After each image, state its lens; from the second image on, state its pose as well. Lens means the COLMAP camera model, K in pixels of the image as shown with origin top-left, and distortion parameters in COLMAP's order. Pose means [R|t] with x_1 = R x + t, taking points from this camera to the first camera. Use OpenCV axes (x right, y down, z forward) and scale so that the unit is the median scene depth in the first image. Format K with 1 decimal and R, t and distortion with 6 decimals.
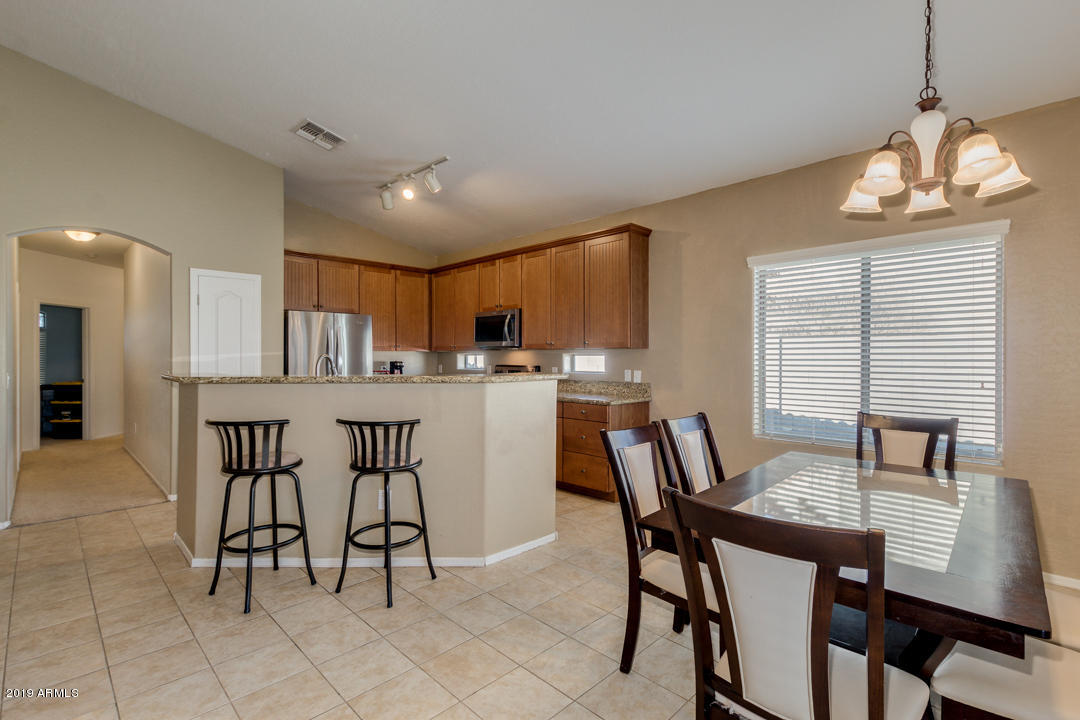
lens RADIAL K [[500.9, 0, 541.9], [0, 500.9, 362.6], [0, 0, 1]] dist [0.000454, -0.001182]
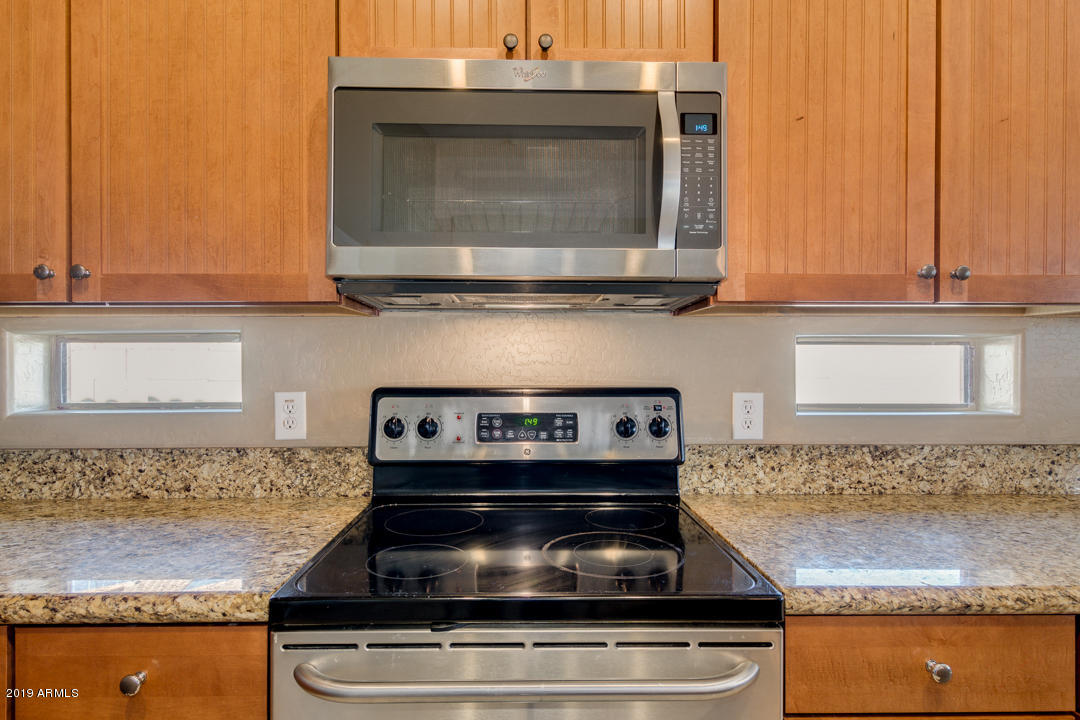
lens RADIAL K [[592.6, 0, 540.0], [0, 592.6, 360.0], [0, 0, 1]] dist [0.005809, 0.000867]
pose [[0.689282, 0.000171, 0.724493, -0.269980], [0.008946, 0.999922, -0.008747, -0.004706], [-0.724438, 0.012510, 0.689226, 1.012782]]
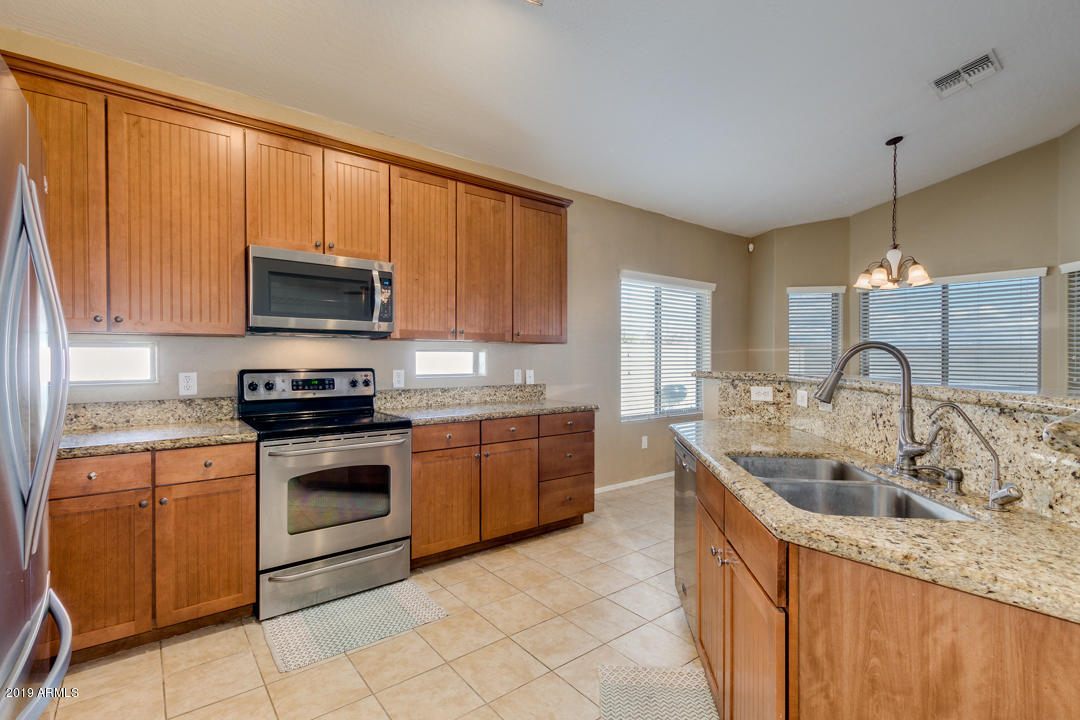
lens RADIAL K [[500.9, 0, 541.9], [0, 500.9, 362.6], [0, 0, 1]] dist [0.000454, -0.001182]
pose [[0.113165, -0.011621, 0.993508, -0.638637], [0.009631, 0.999897, 0.010598, -0.004977], [-0.993530, 0.008369, 0.113266, 0.871422]]
